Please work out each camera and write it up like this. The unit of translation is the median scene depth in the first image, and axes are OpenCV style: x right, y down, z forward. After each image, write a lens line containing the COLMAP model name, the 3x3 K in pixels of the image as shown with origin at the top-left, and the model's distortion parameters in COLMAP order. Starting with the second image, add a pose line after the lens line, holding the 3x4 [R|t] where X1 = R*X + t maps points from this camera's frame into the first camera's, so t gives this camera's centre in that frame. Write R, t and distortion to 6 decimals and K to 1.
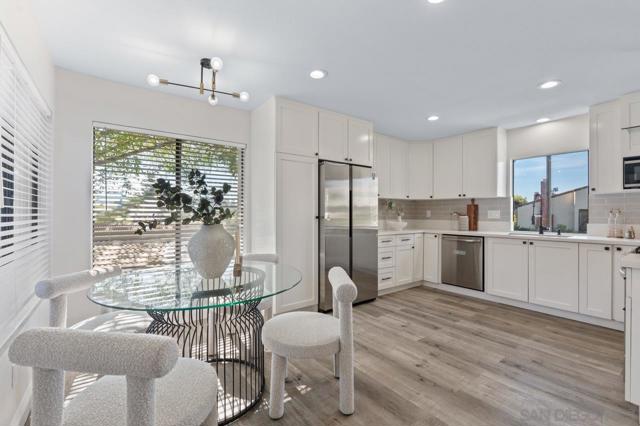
lens RADIAL K [[282.5, 0, 318.9], [0, 282.5, 213.1], [0, 0, 1]] dist [-0.000040, 0.000060]
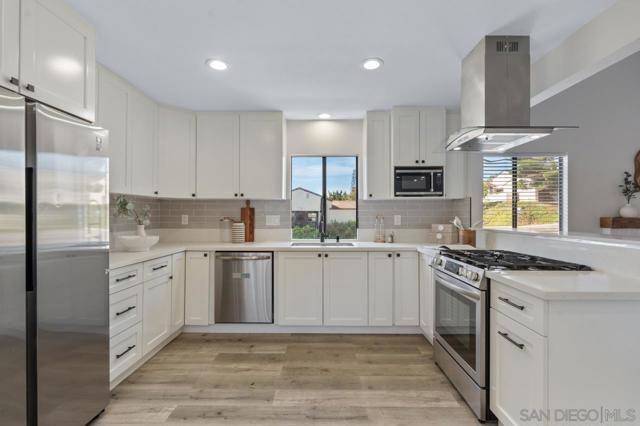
lens RADIAL K [[294.8, 0, 321.3], [0, 294.8, 213.3], [0, 0, 1]] dist [-0.005812, -0.000916]
pose [[0.608926, 0.001113, 0.793226, 0.036087], [0.000929, 0.999997, -0.002116, -0.015331], [-0.793227, 0.002025, 0.608923, 0.416072]]
